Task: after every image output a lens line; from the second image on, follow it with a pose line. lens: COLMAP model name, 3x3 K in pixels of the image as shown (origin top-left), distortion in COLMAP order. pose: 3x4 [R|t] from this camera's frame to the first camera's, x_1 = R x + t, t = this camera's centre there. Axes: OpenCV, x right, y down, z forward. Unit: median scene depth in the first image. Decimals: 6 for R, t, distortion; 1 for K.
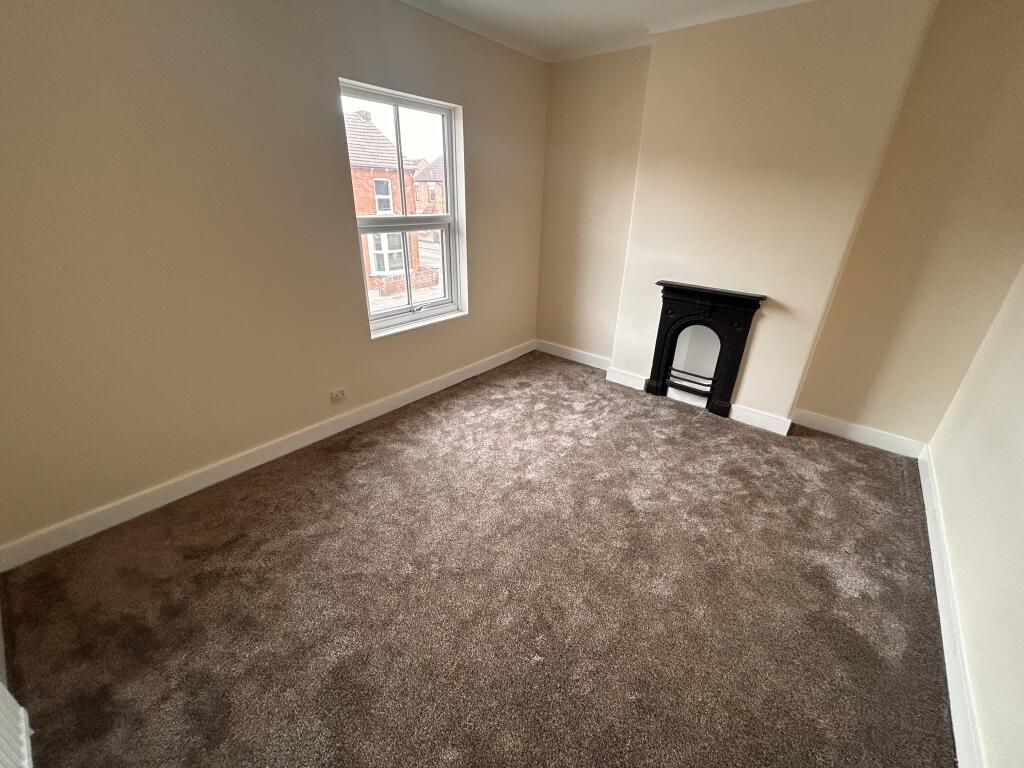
lens RADIAL K [[410.0, 0, 512.0], [0, 410.0, 384.0], [0, 0, 1]] dist [-0.019219, -0.000041]
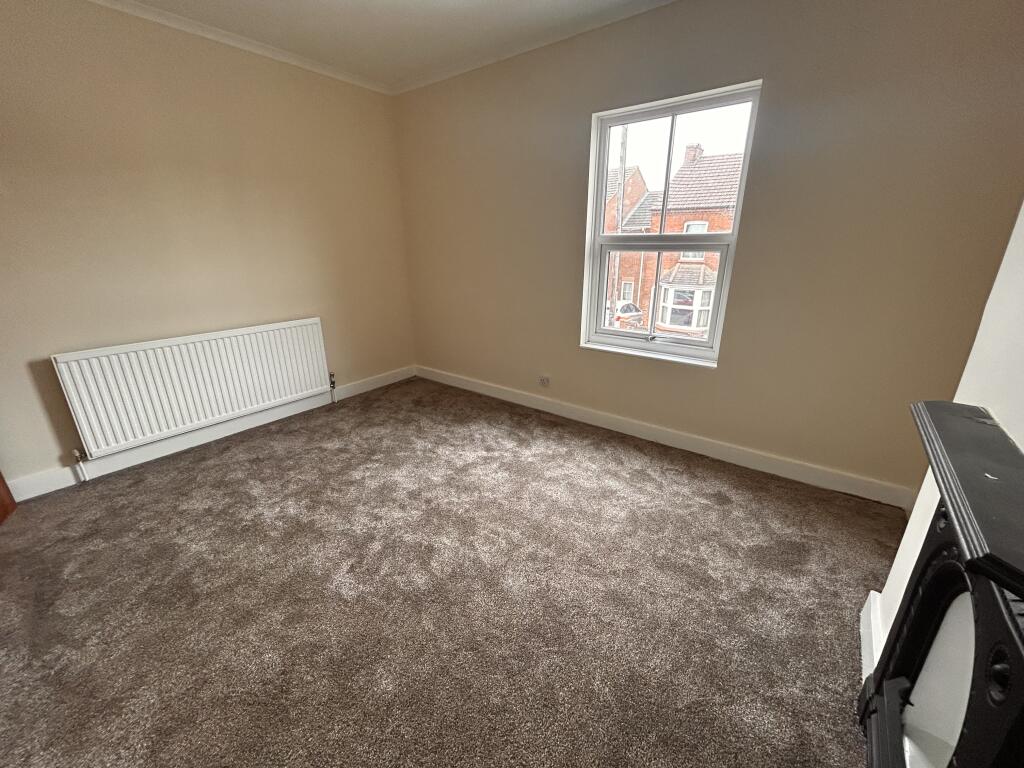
lens RADIAL K [[410.0, 0, 512.0], [0, 410.0, 384.0], [0, 0, 1]] dist [-0.019219, -0.000041]
pose [[0.040110, 0.295293, -0.954564, 0.676867], [-0.416471, 0.873334, 0.252665, -0.212303], [0.908264, 0.387414, 0.158010, 0.683147]]
